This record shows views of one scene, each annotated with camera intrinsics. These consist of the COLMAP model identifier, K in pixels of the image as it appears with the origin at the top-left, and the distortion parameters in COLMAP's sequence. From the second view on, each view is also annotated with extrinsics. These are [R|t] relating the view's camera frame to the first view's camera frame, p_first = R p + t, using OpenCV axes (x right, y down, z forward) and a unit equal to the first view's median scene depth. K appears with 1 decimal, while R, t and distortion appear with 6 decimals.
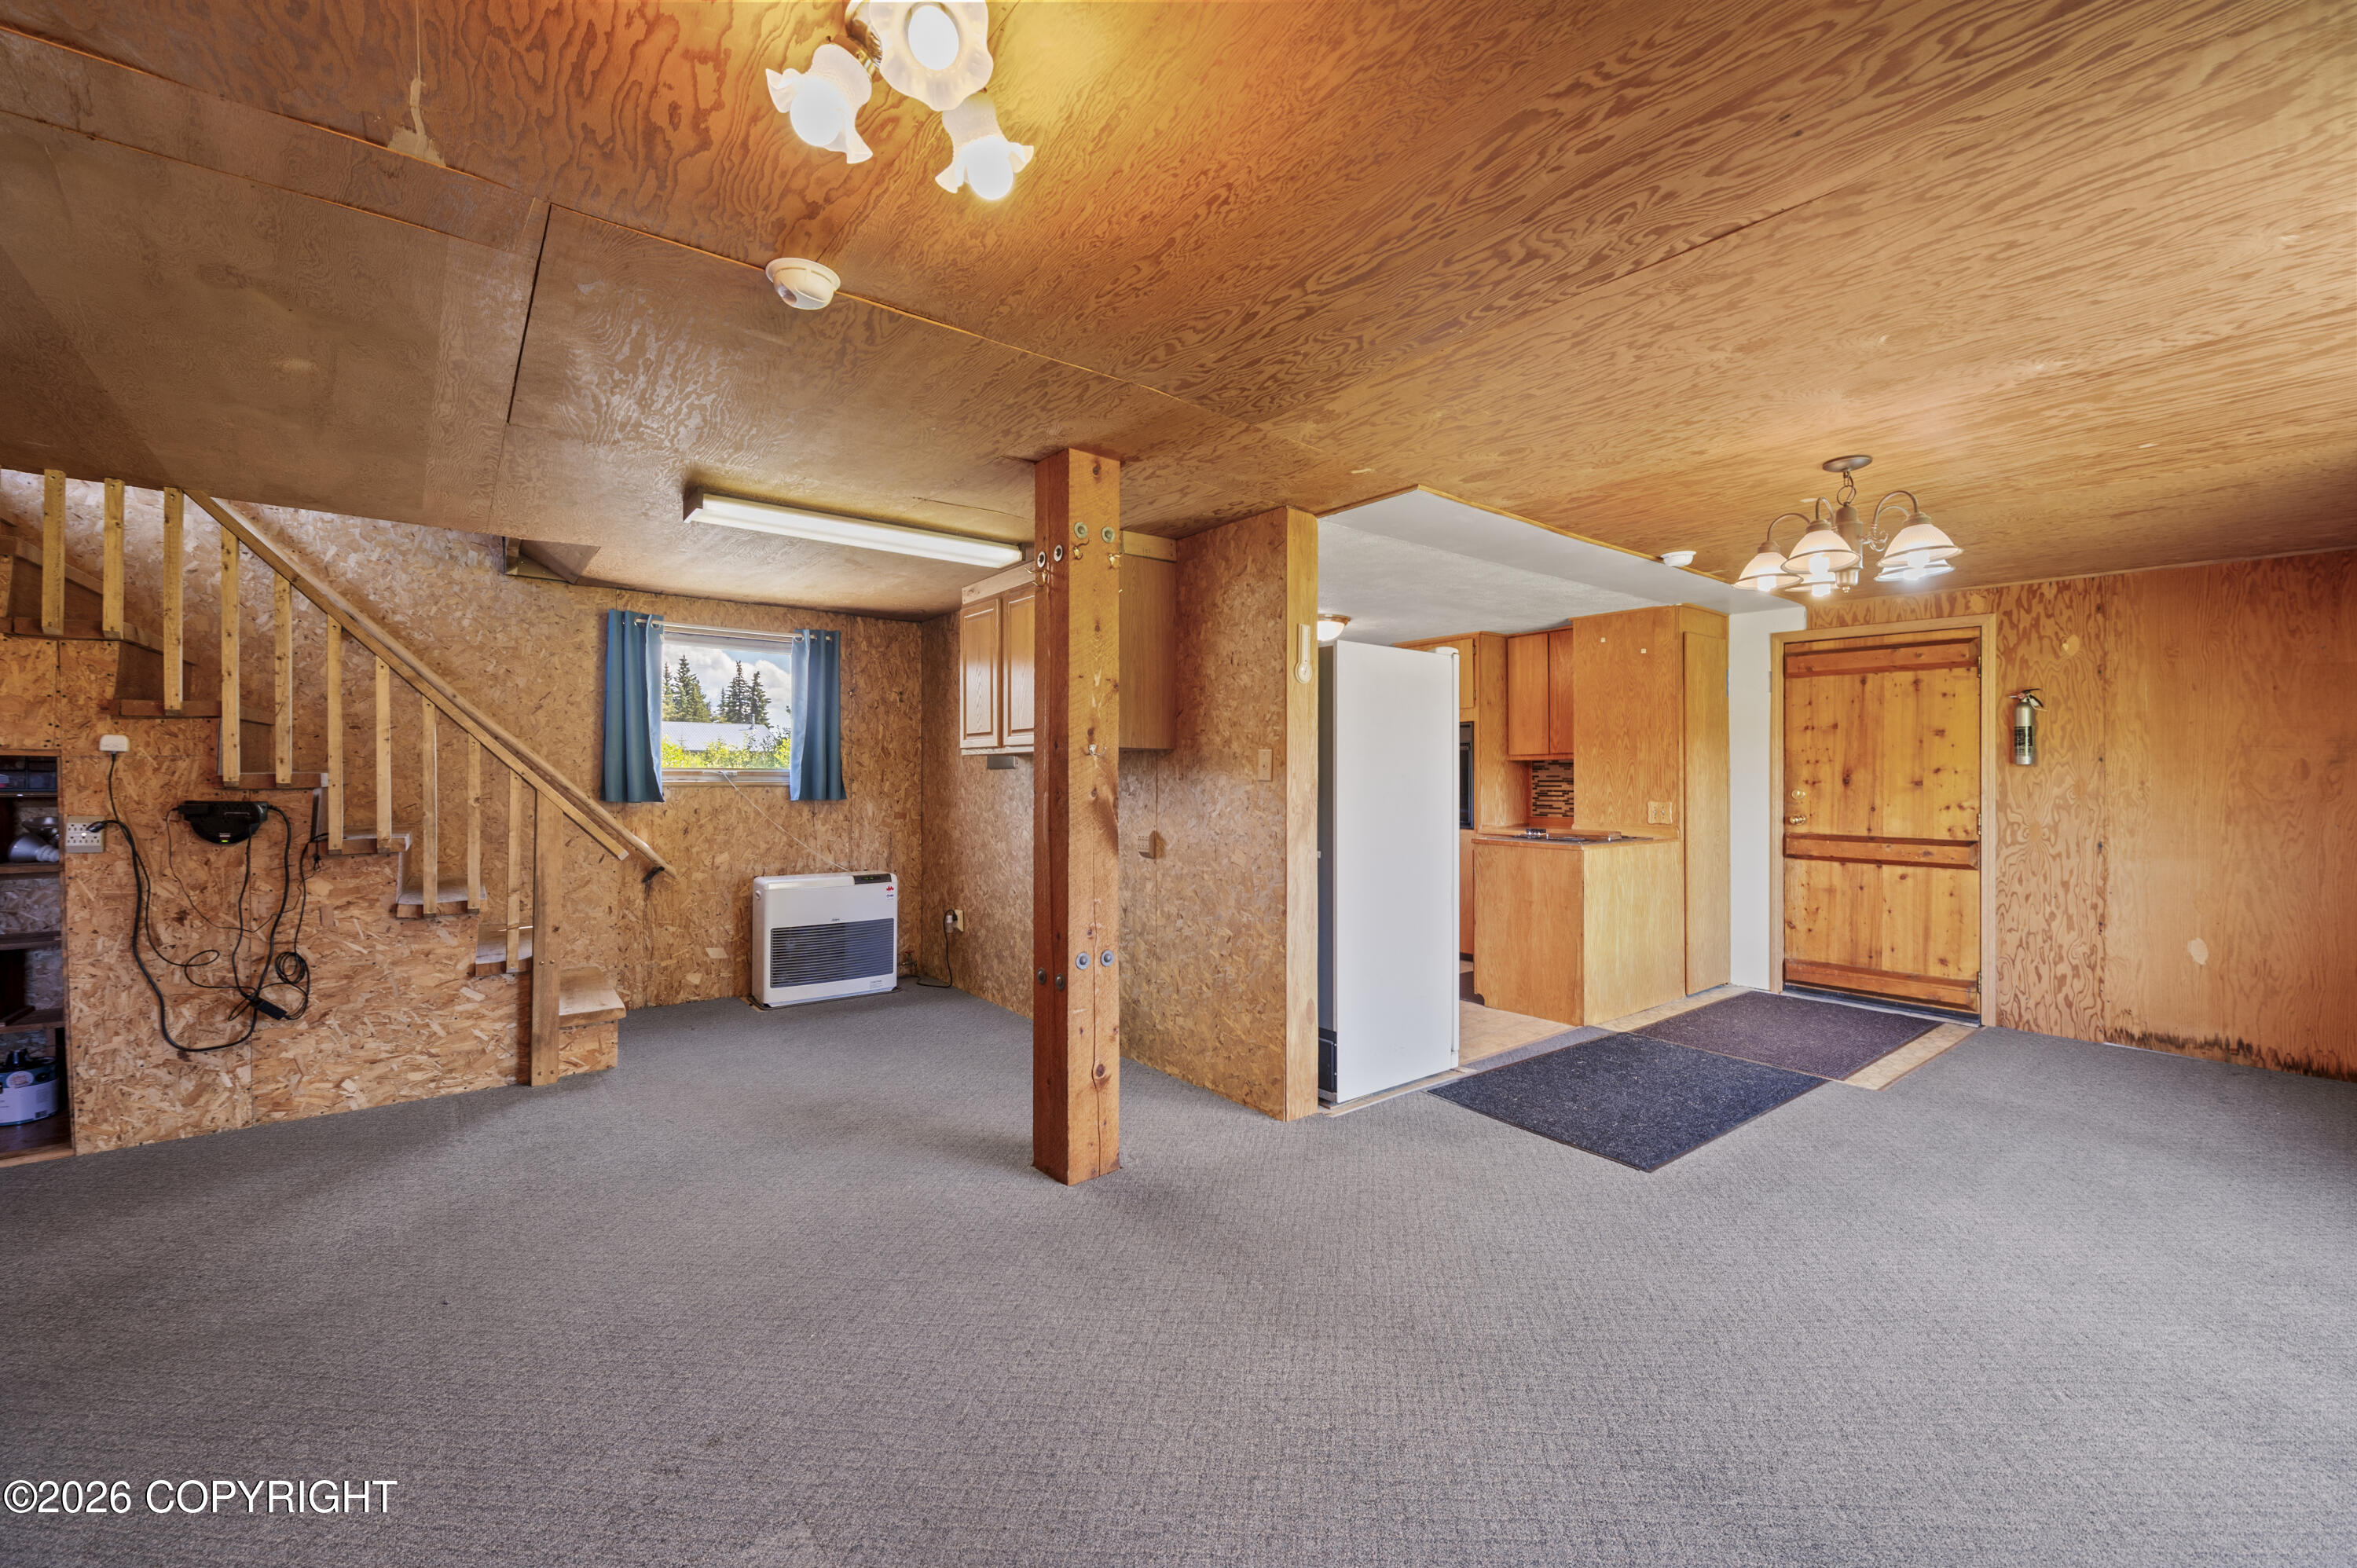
lens RADIAL K [[939.1, 0, 1174.2], [0, 939.1, 775.3], [0, 0, 1]] dist [-0.008226, 0.000000]
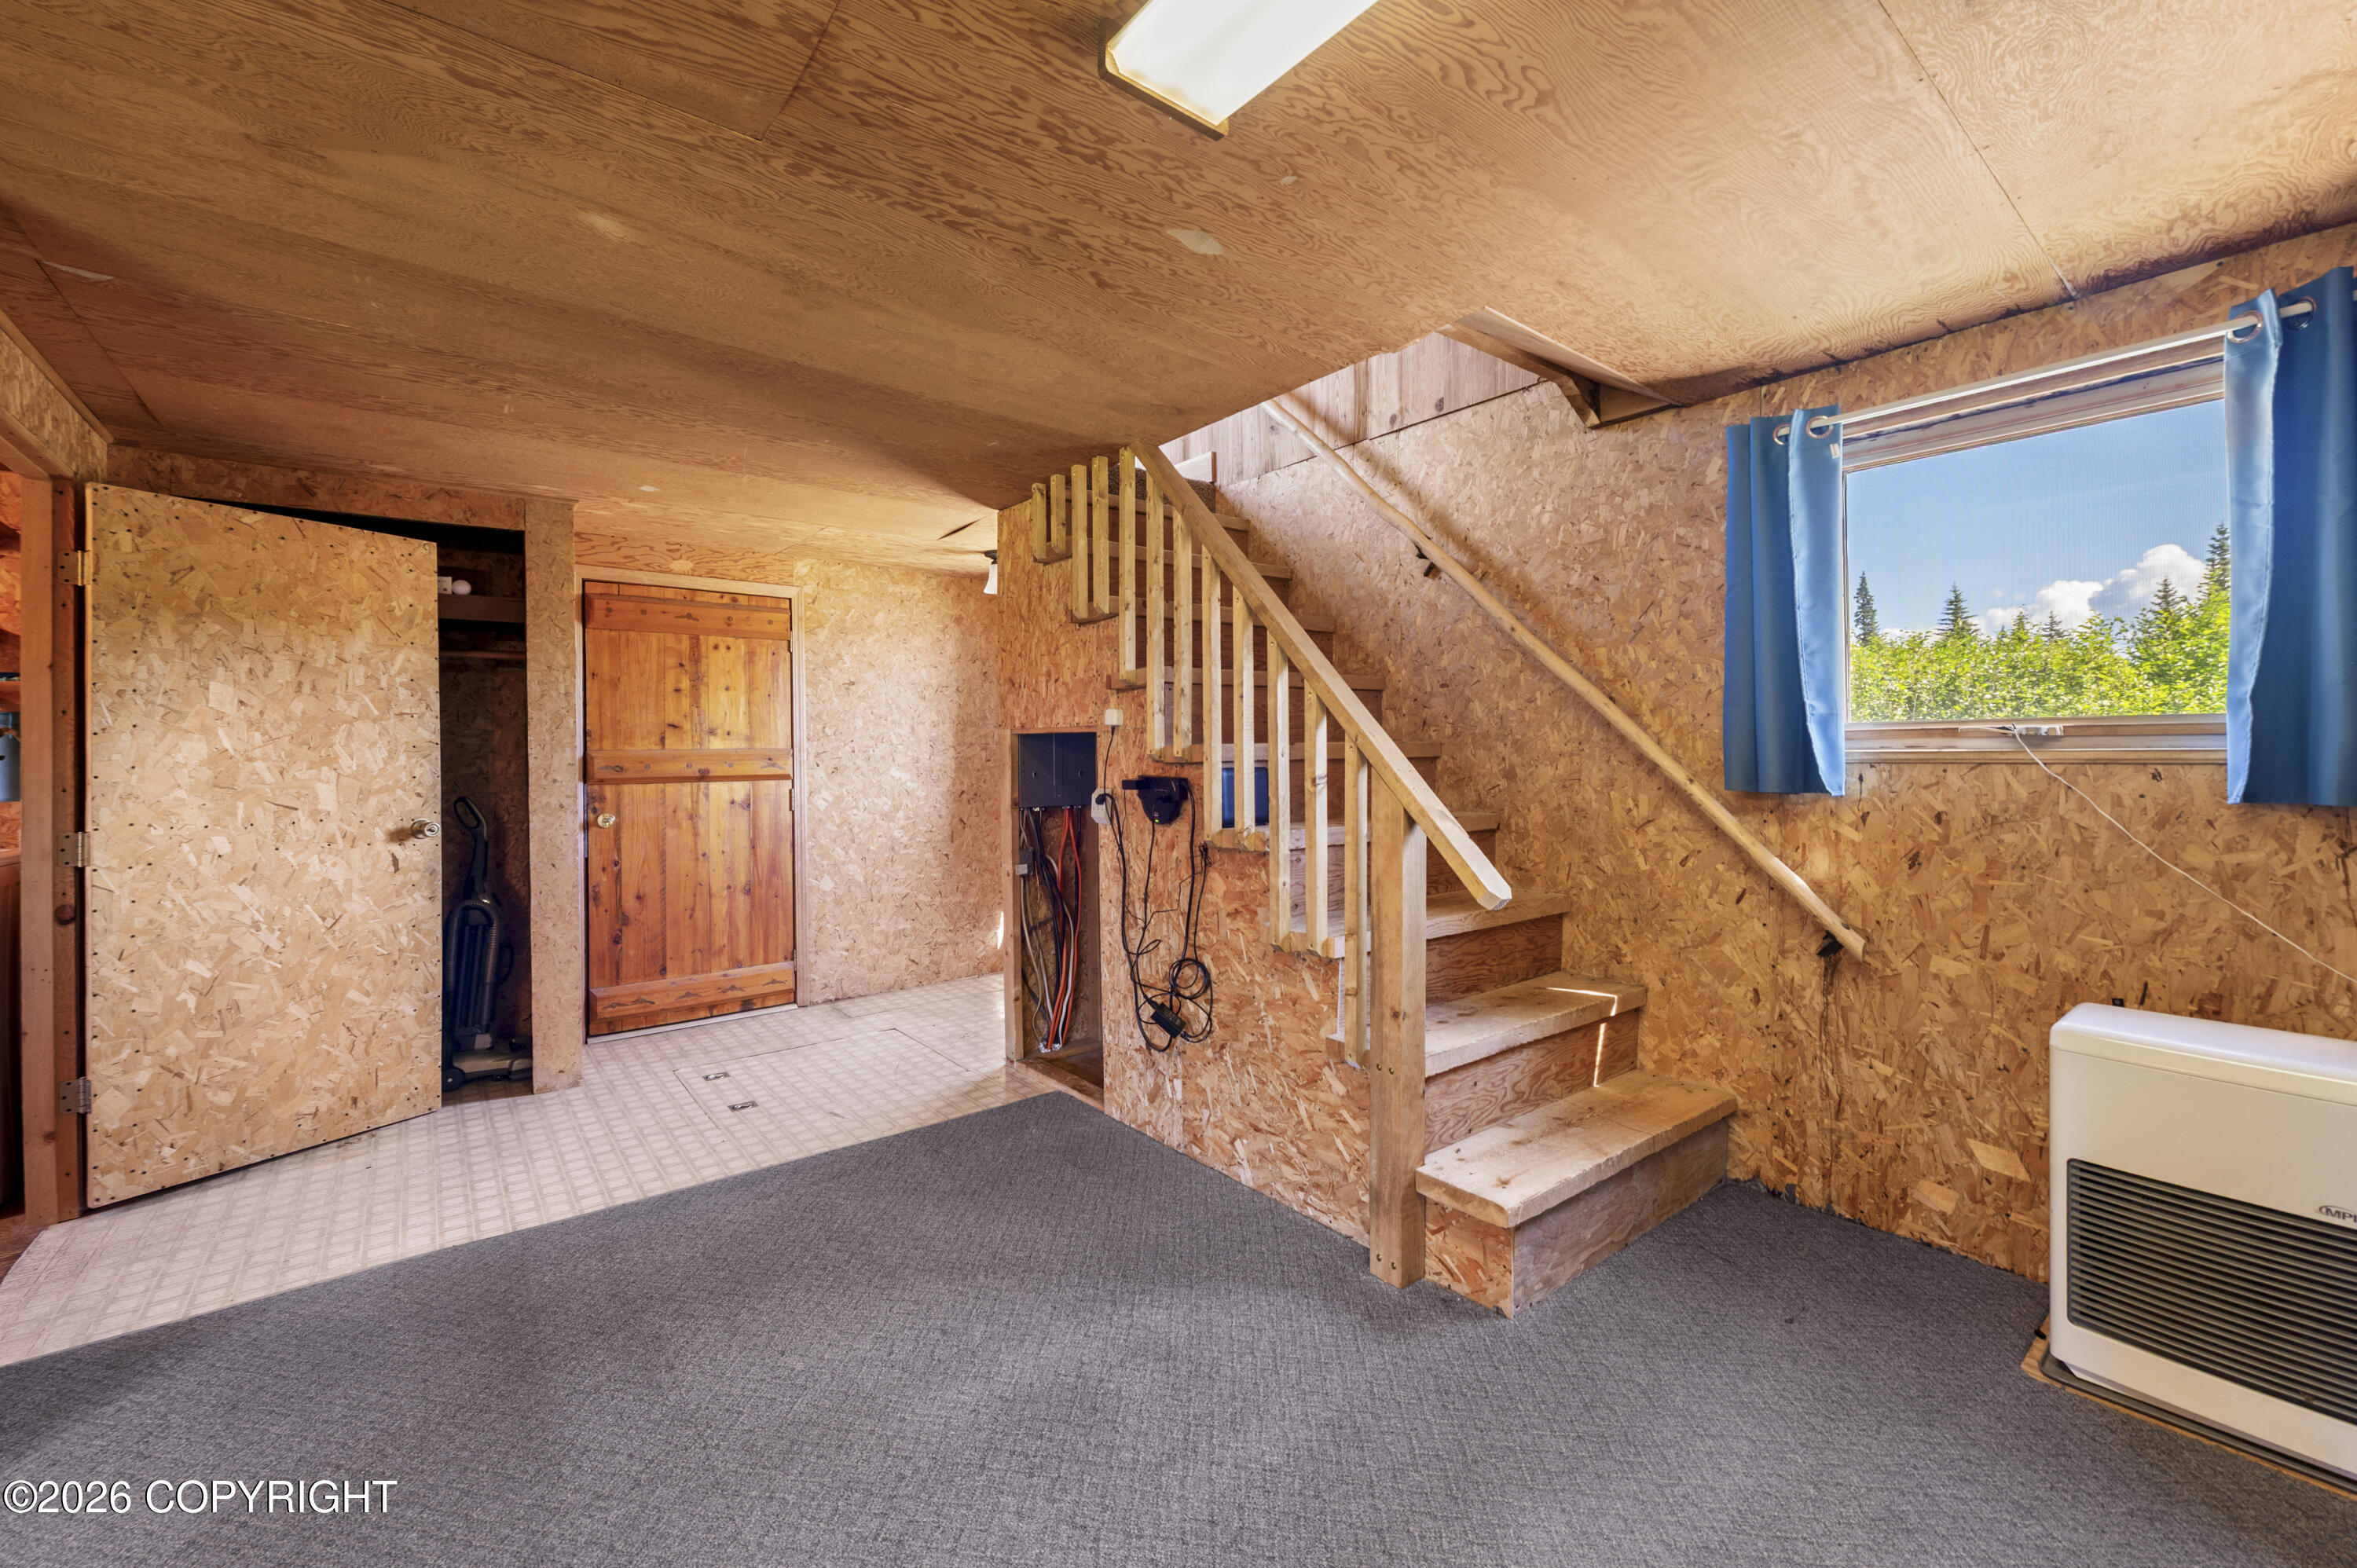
lens RADIAL K [[953.1, 0, 1173.7], [0, 953.1, 746.9], [0, 0, 1]] dist [-0.002990, -0.003032]
pose [[-0.000806, -0.012603, -0.999920, -0.072471], [0.009582, 0.999875, -0.012610, 0.008009], [0.999954, -0.009592, -0.000685, 0.747208]]
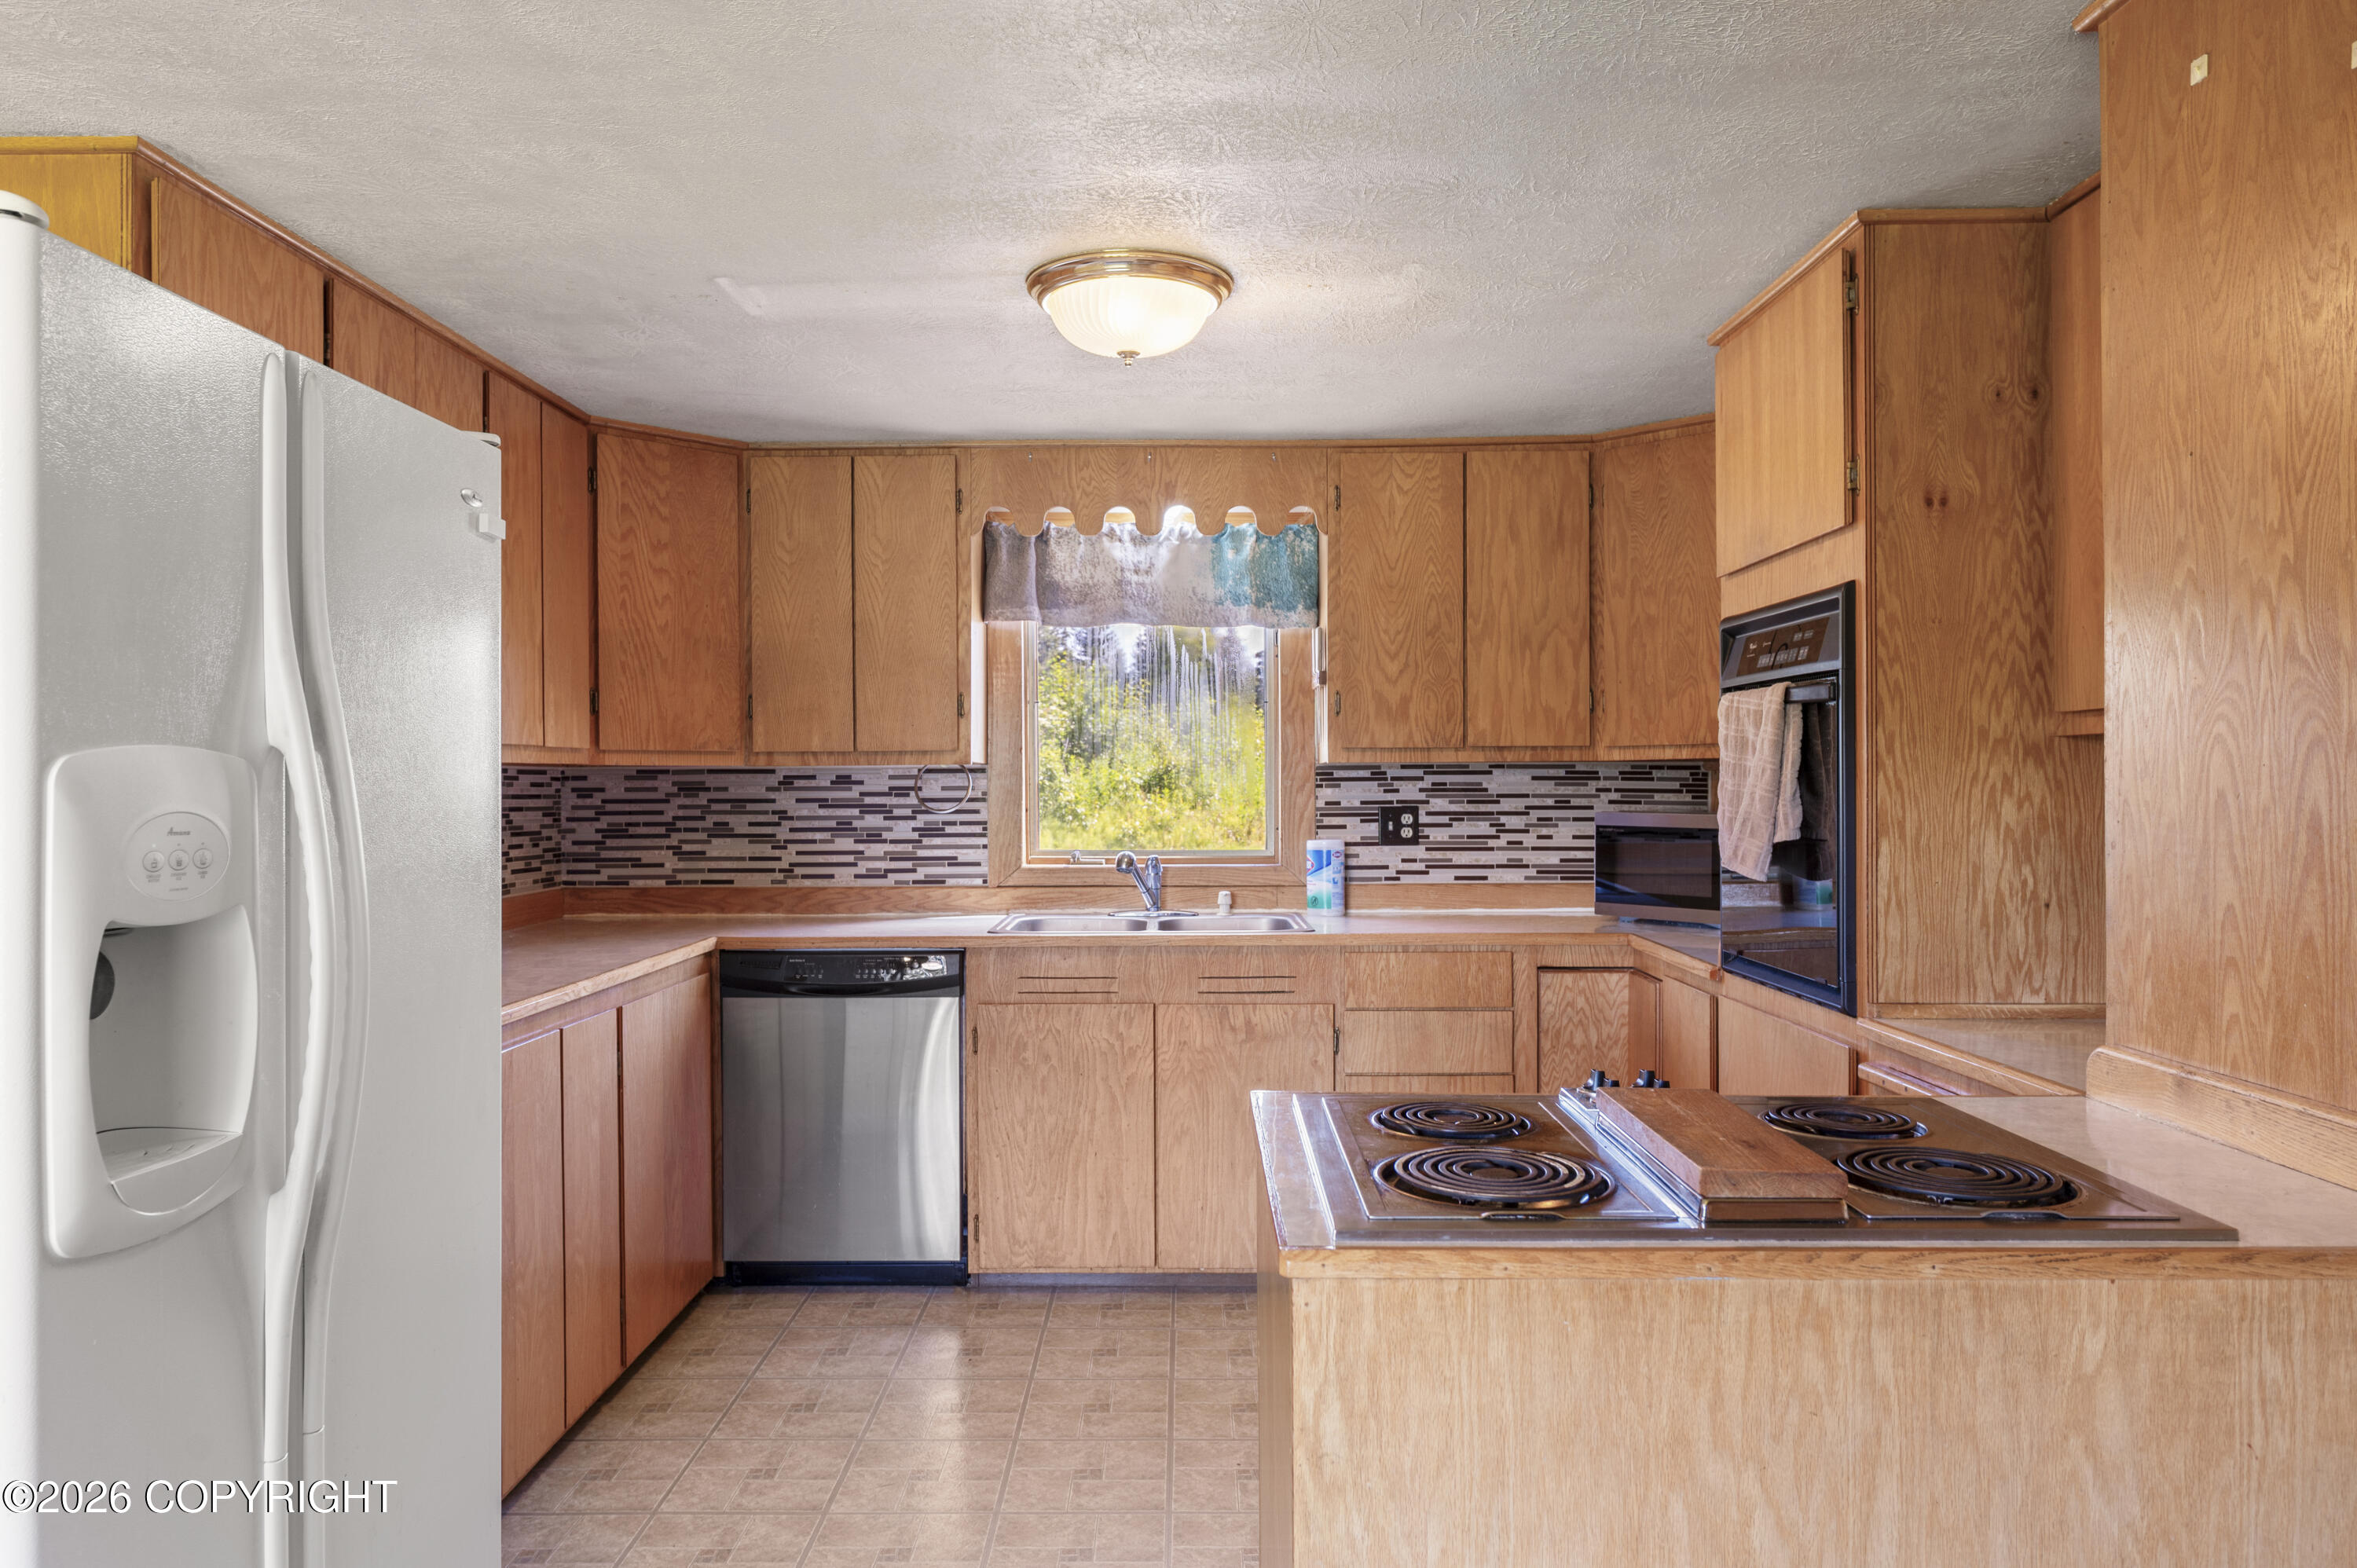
lens RADIAL K [[1549.7, 0, 1171.7], [0, 1549.7, 786.7], [0, 0, 1]] dist [-0.003845, 0.001024]
pose [[0.779501, -0.001167, -0.626400, 0.632868], [0.006380, 0.999961, 0.006076, -0.009975], [0.626369, -0.008732, 0.779478, 0.824490]]
